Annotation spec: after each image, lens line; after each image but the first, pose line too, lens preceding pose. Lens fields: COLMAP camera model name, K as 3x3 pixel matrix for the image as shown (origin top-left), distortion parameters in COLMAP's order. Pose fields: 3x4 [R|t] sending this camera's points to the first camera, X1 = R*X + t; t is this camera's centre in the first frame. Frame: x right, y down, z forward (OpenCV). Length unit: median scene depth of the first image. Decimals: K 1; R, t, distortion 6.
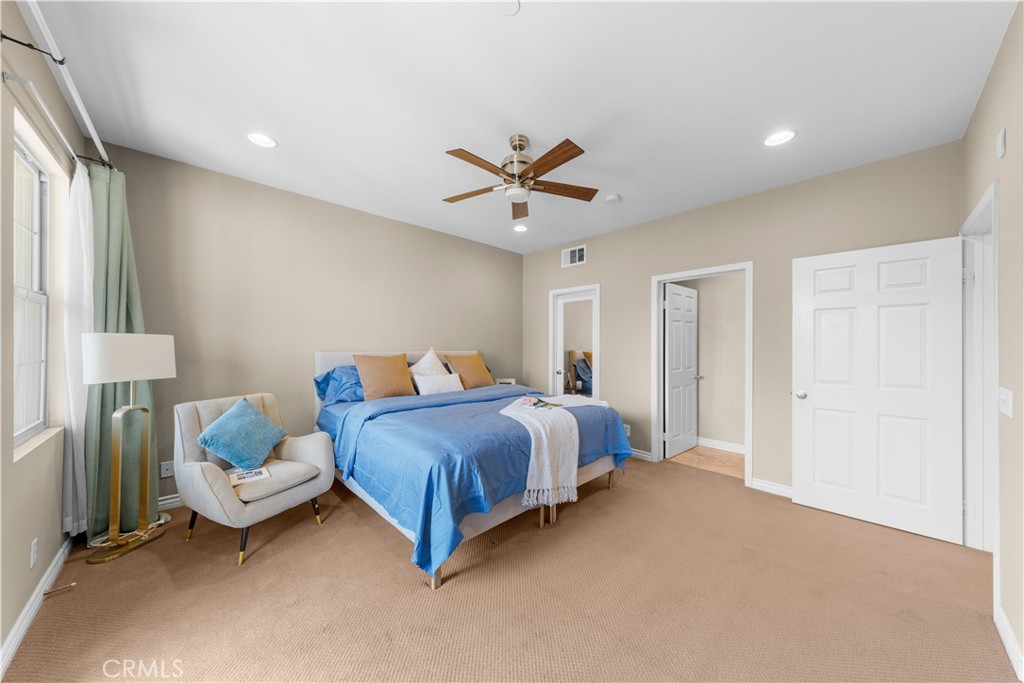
lens RADIAL K [[349.0, 0, 510.7], [0, 349.0, 339.1], [0, 0, 1]] dist [-0.000632, -0.000103]
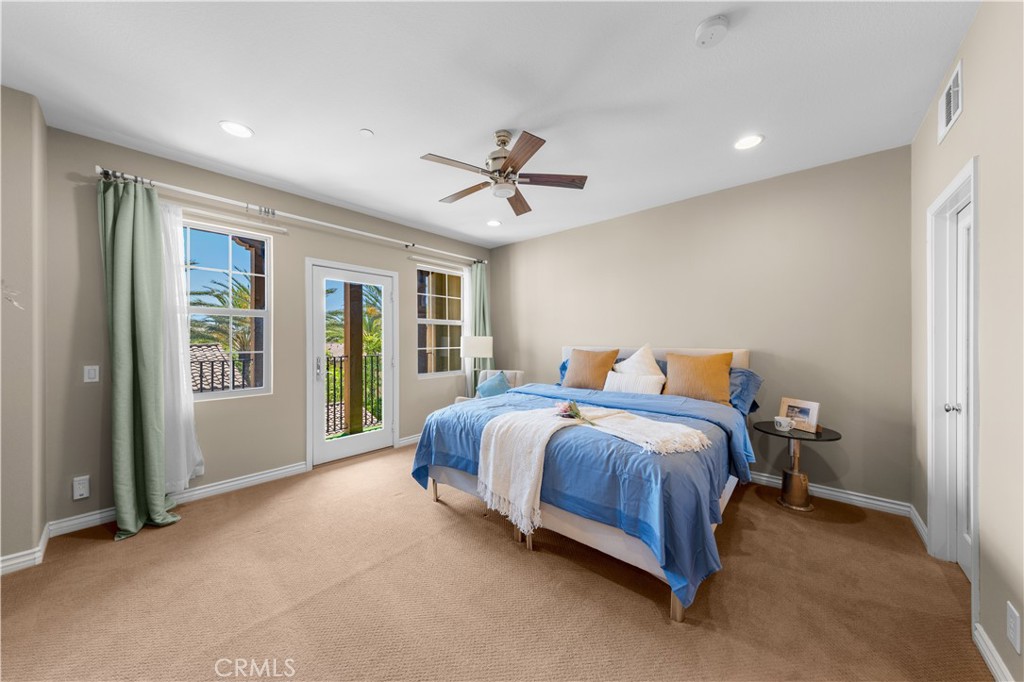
lens RADIAL K [[349.0, 0, 510.7], [0, 349.0, 338.6], [0, 0, 1]] dist [-0.000632, -0.000103]
pose [[0.089476, -0.004346, -0.995980, 0.946279], [0.009584, 0.999948, -0.003502, 0.011636], [0.995943, -0.009232, 0.089513, 0.853638]]
